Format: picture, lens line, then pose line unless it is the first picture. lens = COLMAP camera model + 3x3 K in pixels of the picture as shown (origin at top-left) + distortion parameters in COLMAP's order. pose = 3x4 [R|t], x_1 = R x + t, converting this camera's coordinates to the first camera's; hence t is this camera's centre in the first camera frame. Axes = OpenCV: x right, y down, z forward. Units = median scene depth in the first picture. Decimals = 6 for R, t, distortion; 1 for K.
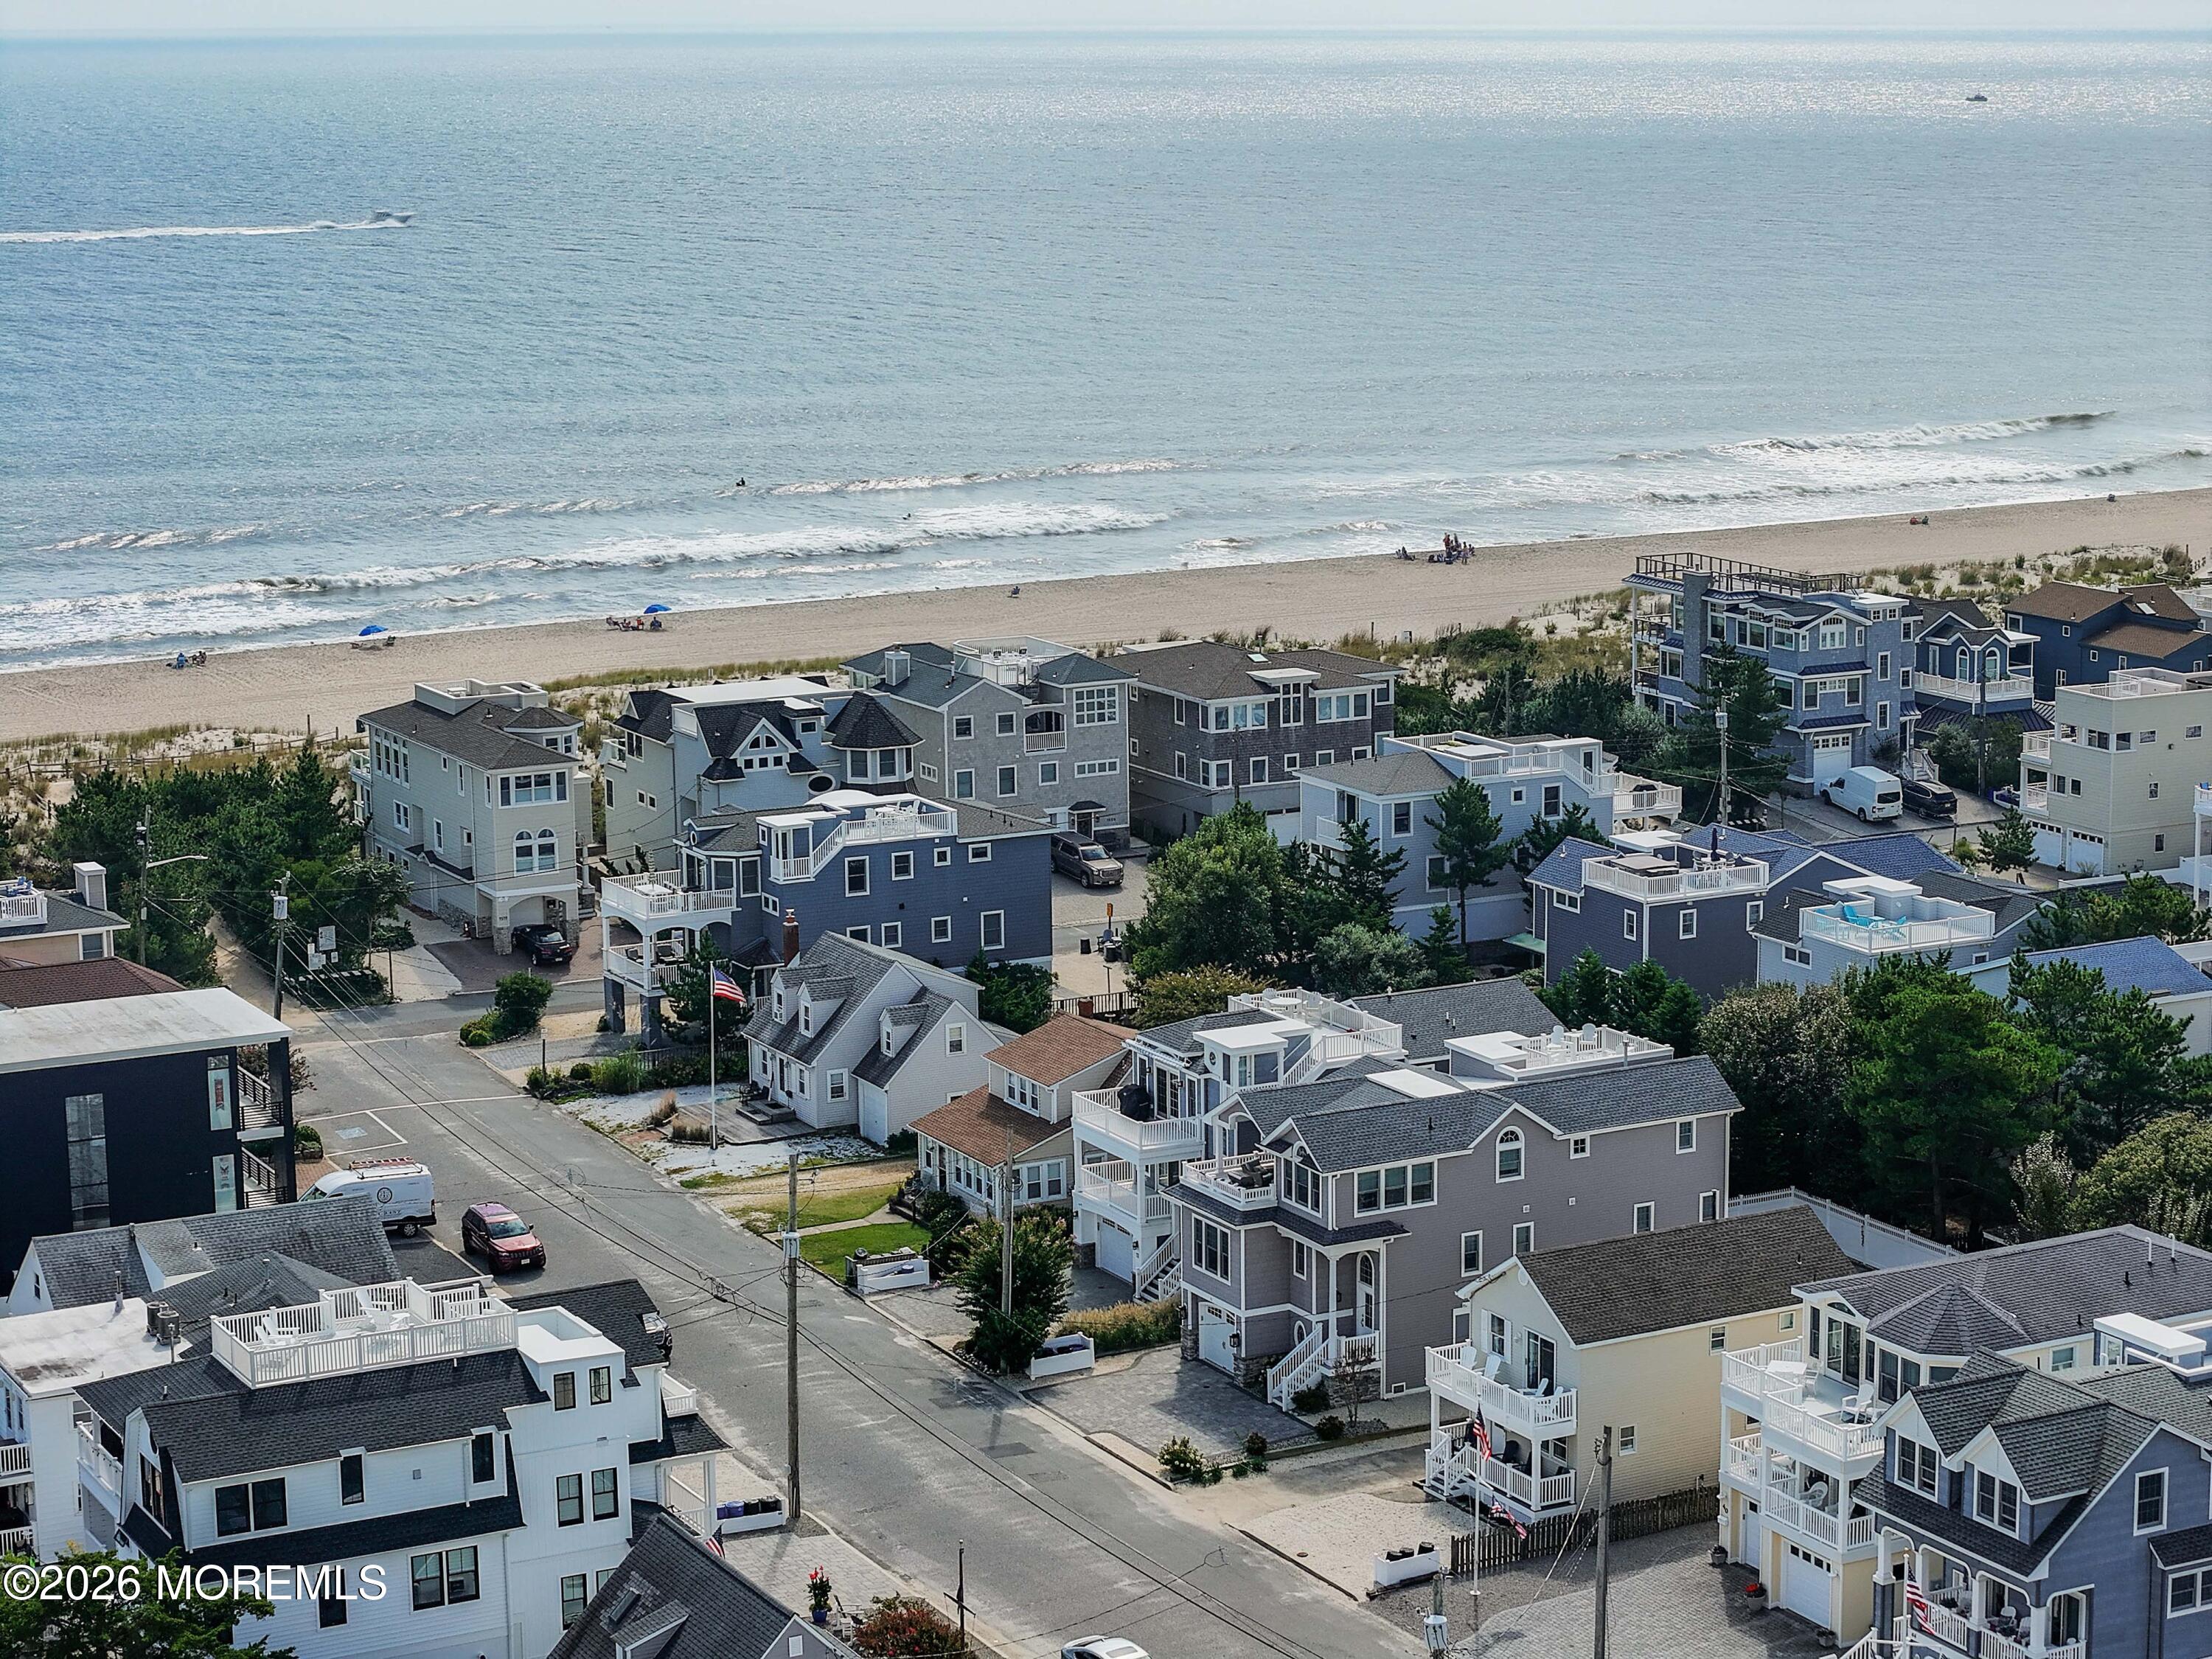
lens RADIAL K [[4427.5, 0, 1110.0], [0, 4427.5, 945.0], [0, 0, 1]] dist [-0.271241, 1.056425]
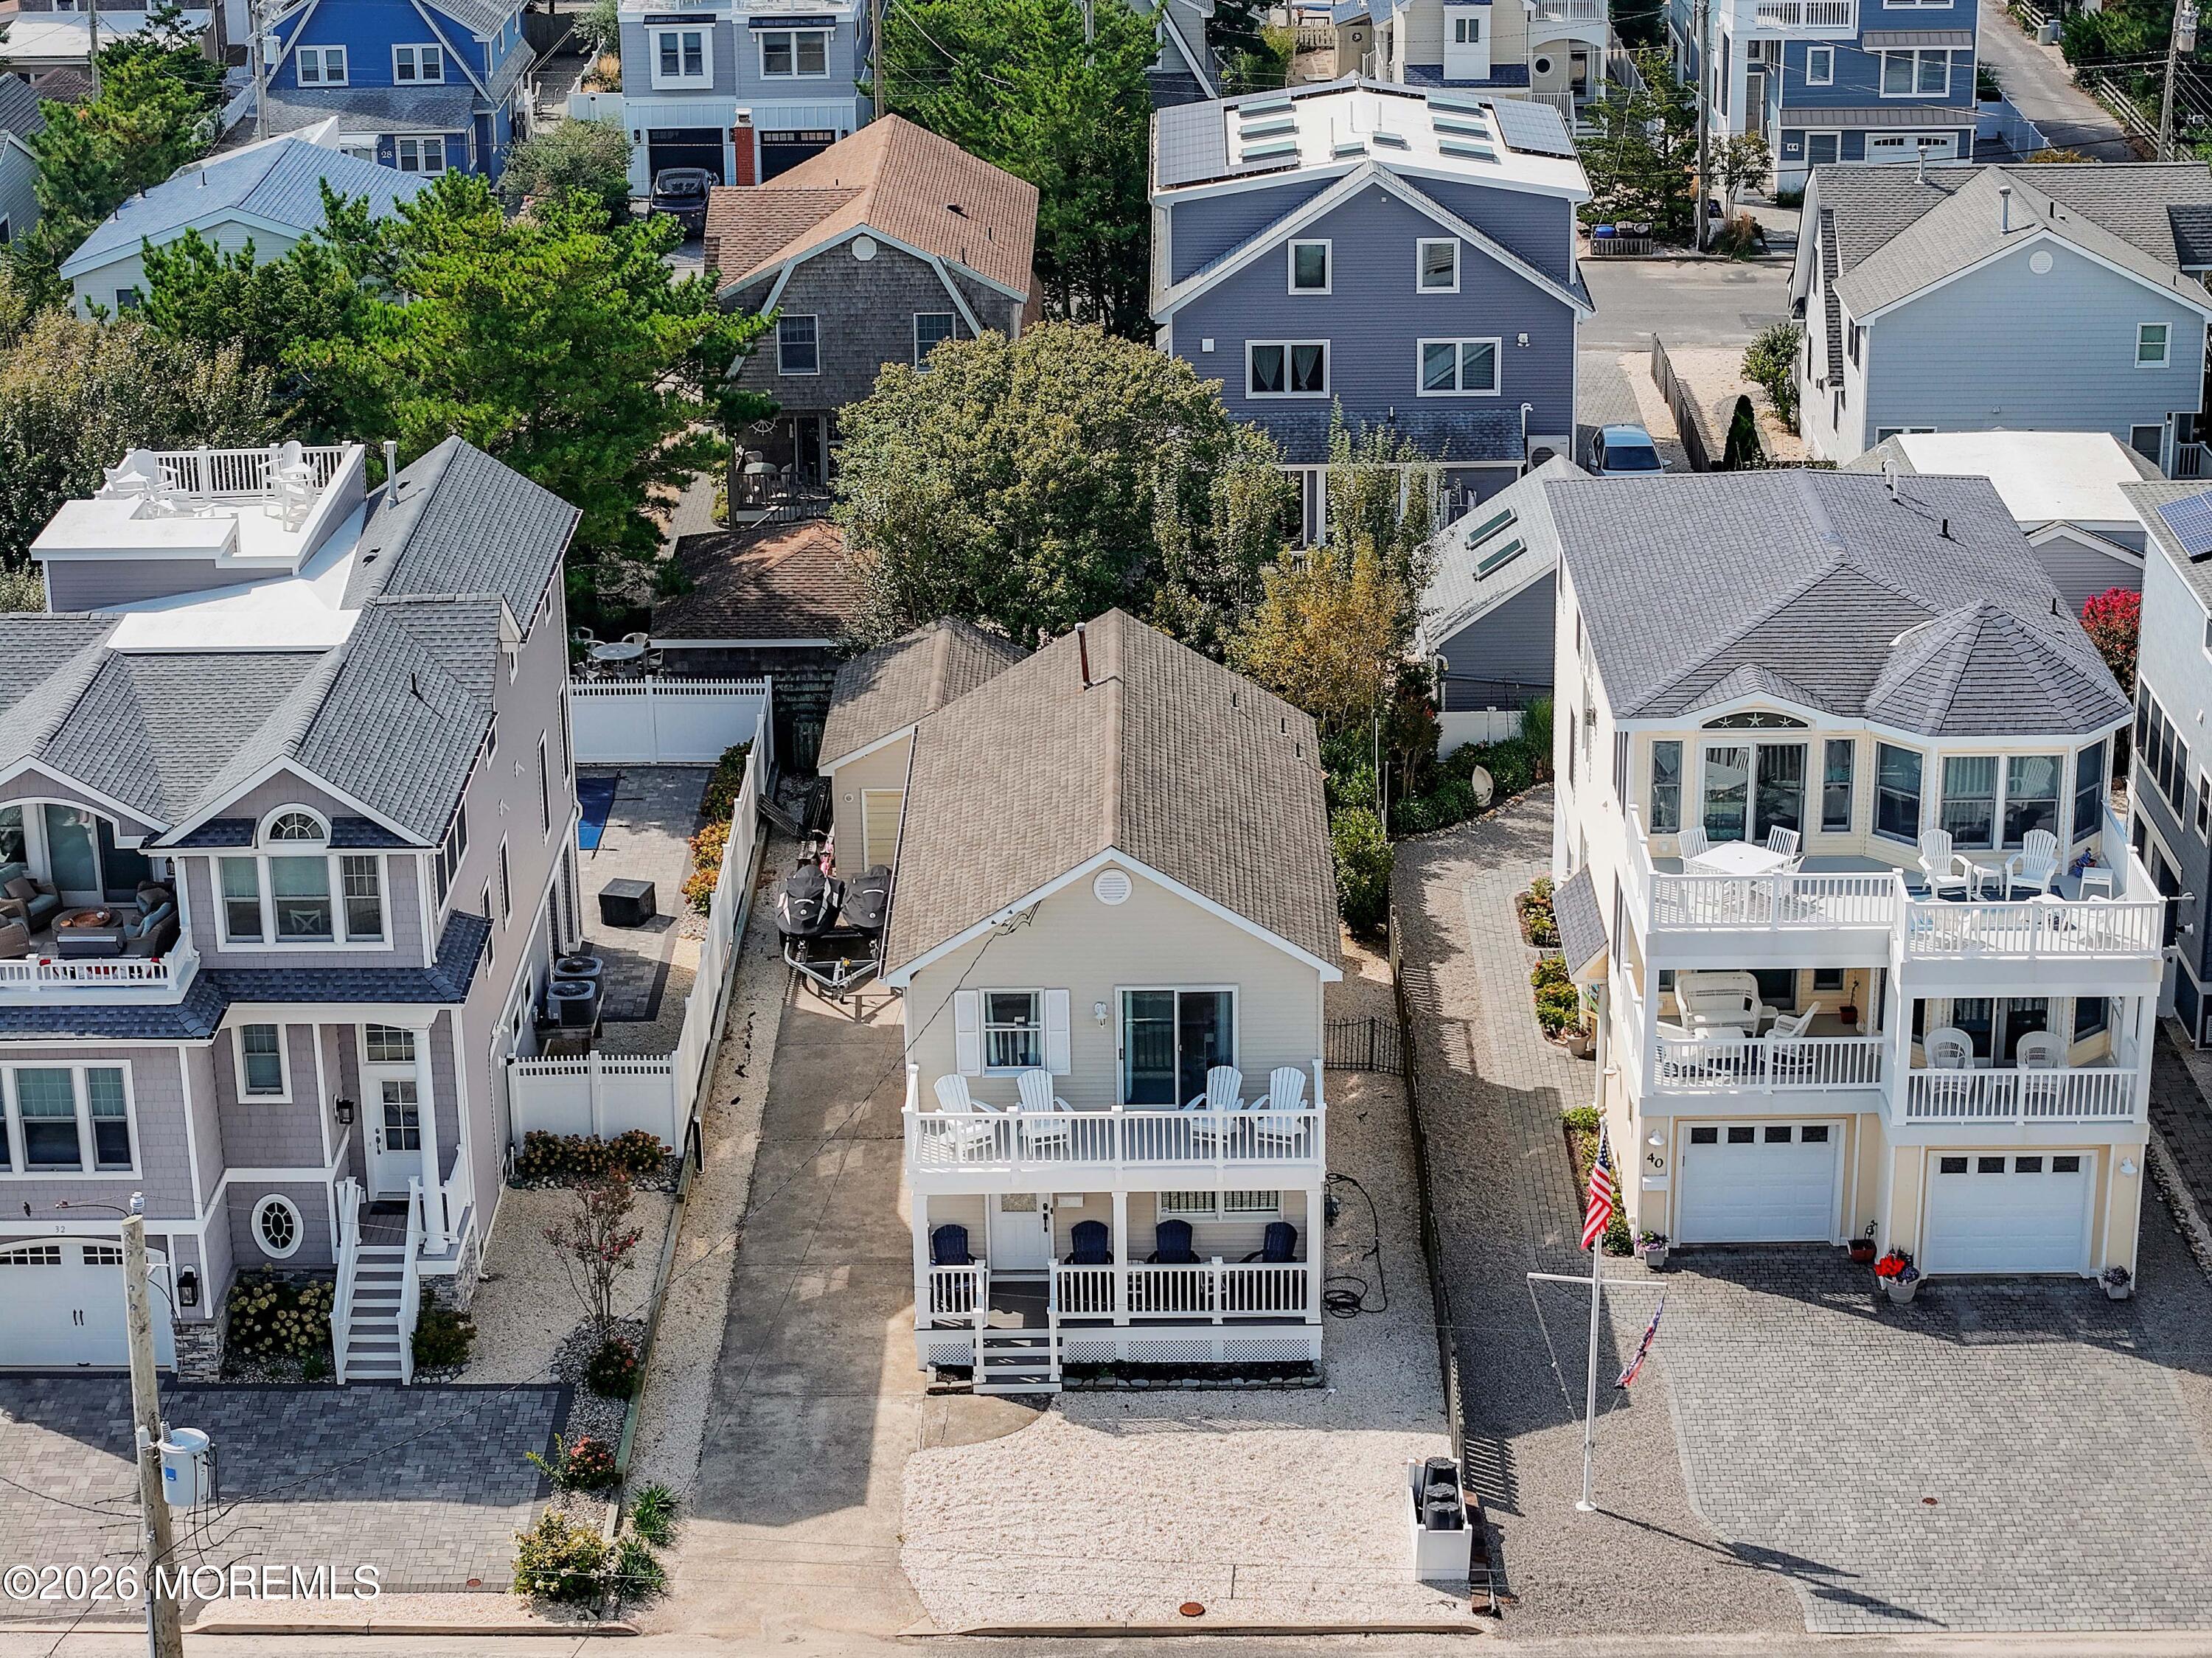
lens RADIAL K [[4458.3, 0, 1071.6], [0, 4458.3, 828.1], [0, 0, 1]] dist [-0.219330, 0.997813]
pose [[0.485102, -0.305892, 0.819211, -0.272565], [0.193401, 0.951153, 0.240635, -0.042881], [-0.852802, 0.041704, 0.520566, 0.683524]]
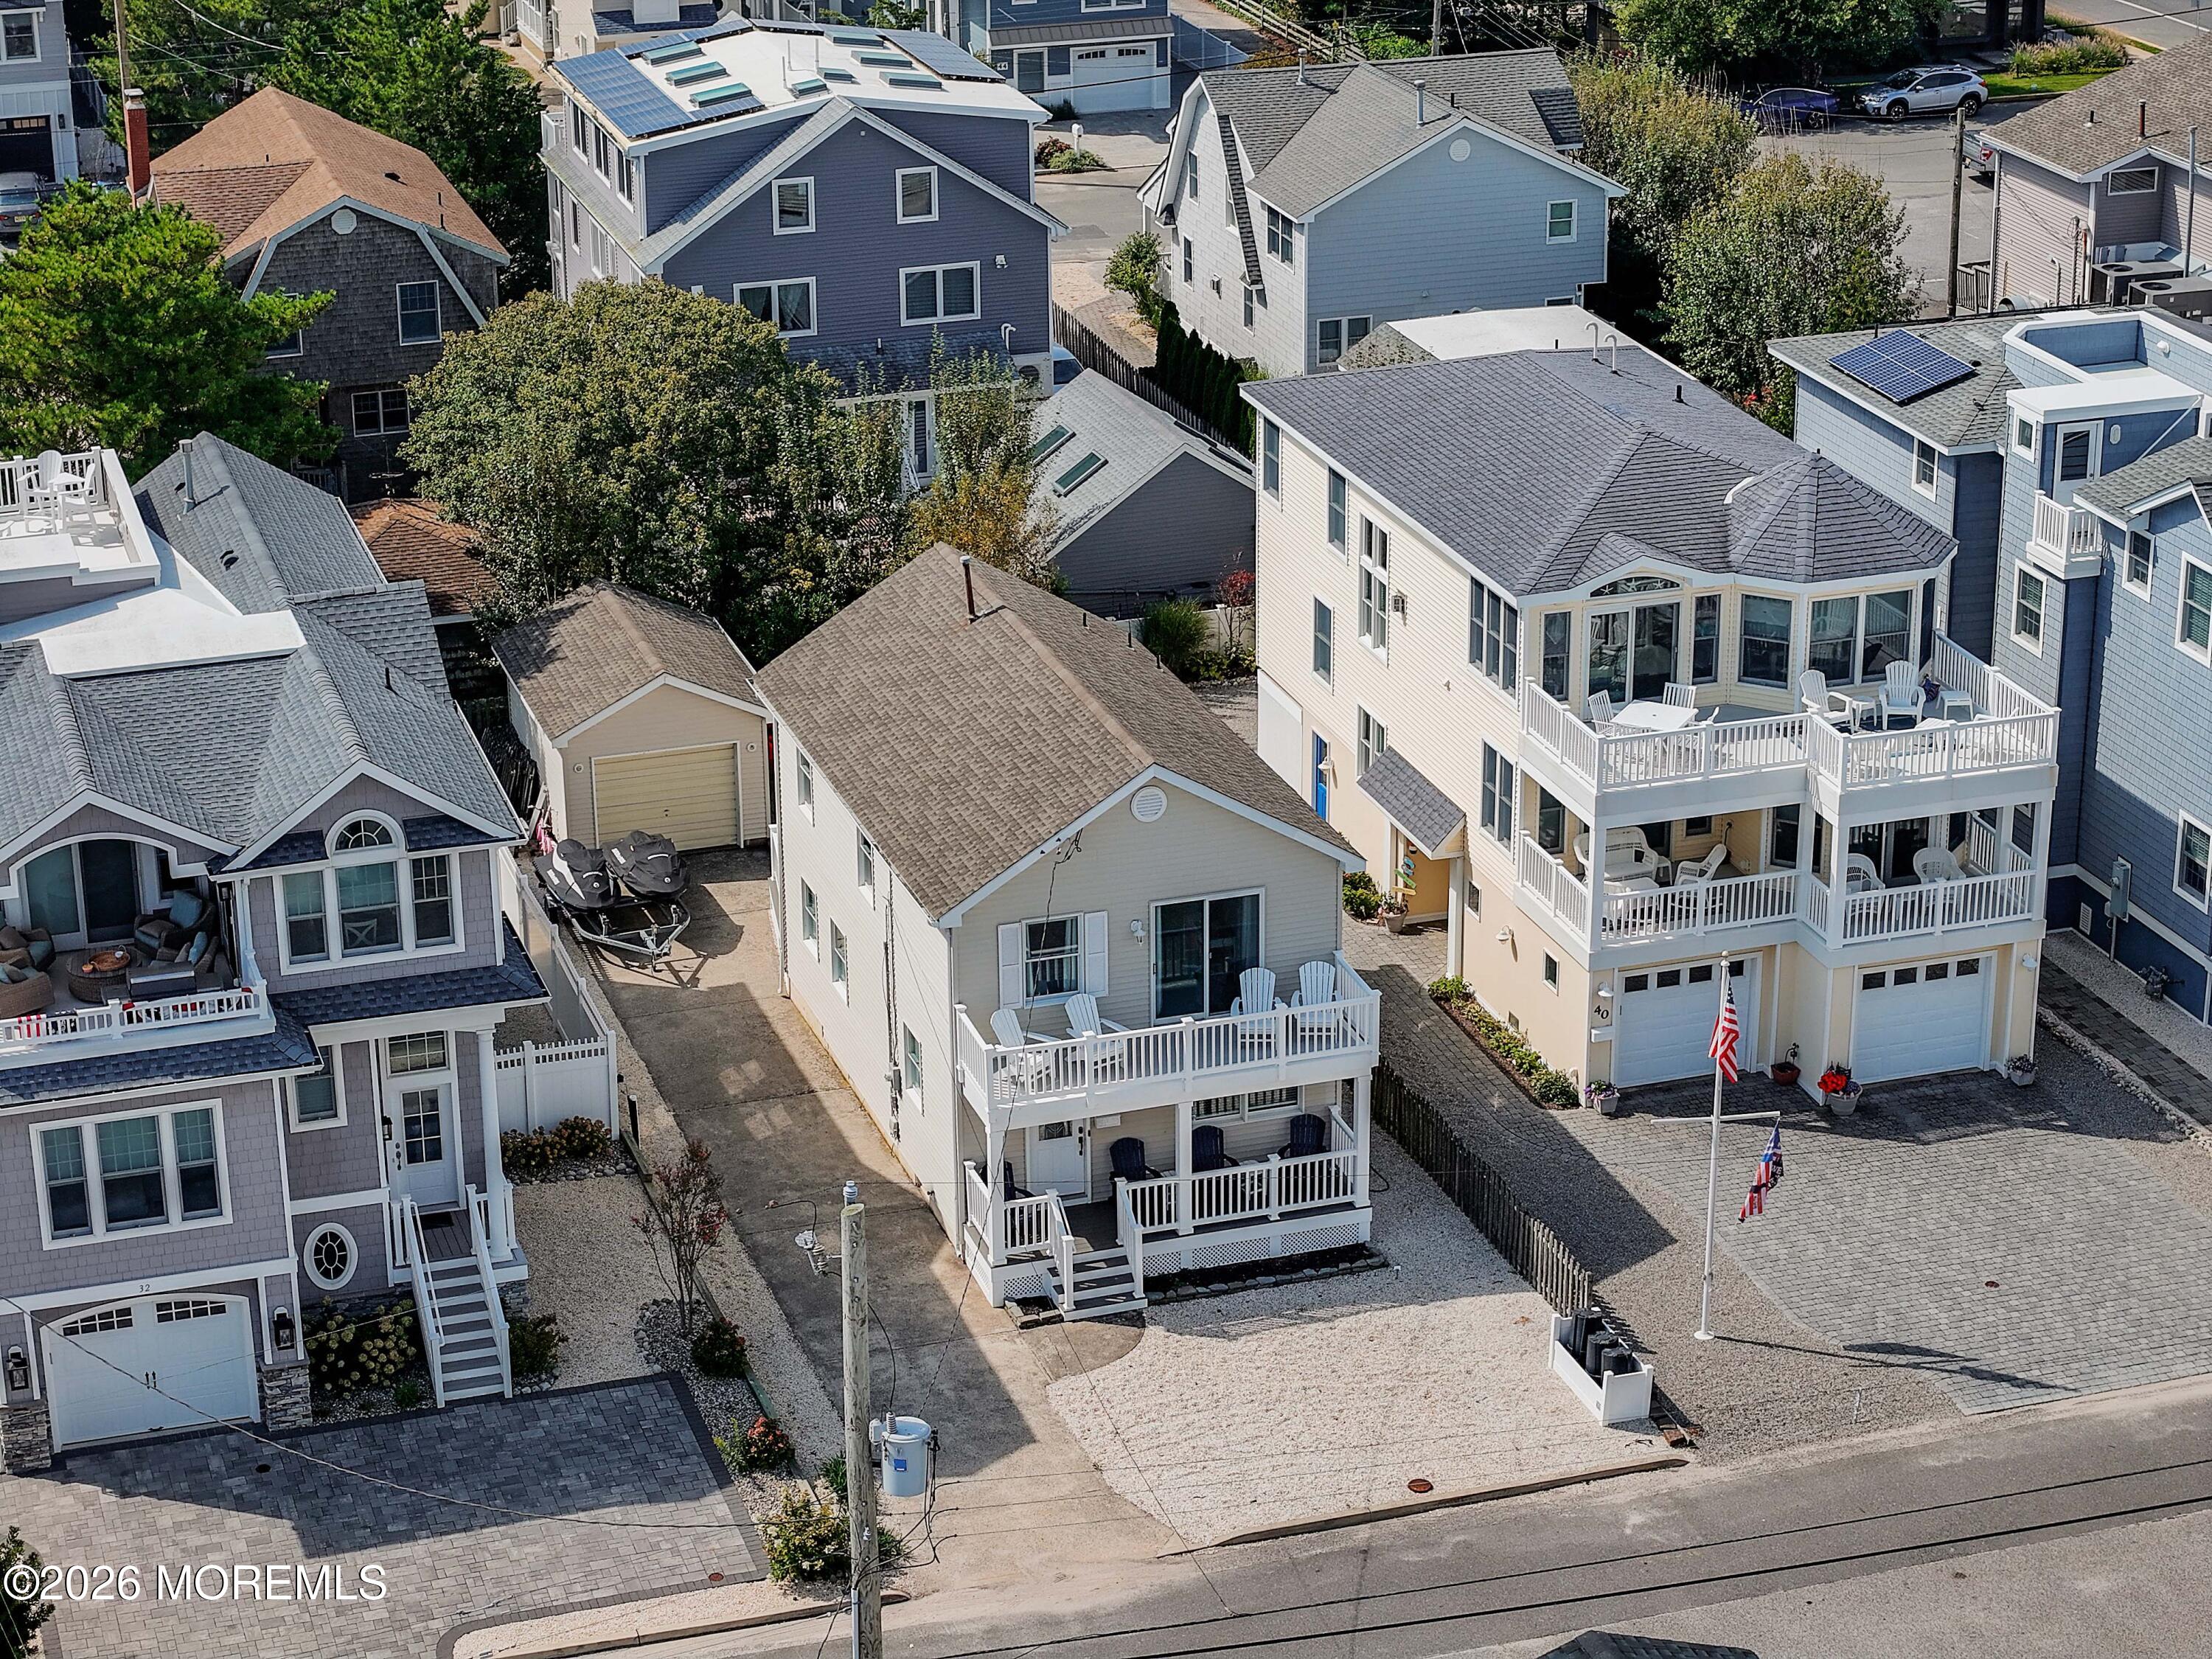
lens RADIAL K [[4458.7, 0, 1071.6], [0, 4458.7, 828.6], [0, 0, 1]] dist [-0.219330, 0.997813]
pose [[0.181675, -0.352713, 0.917926, -0.322551], [0.214948, 0.925131, 0.312939, -0.069226], [-0.959579, 0.140453, 0.243888, 0.807496]]
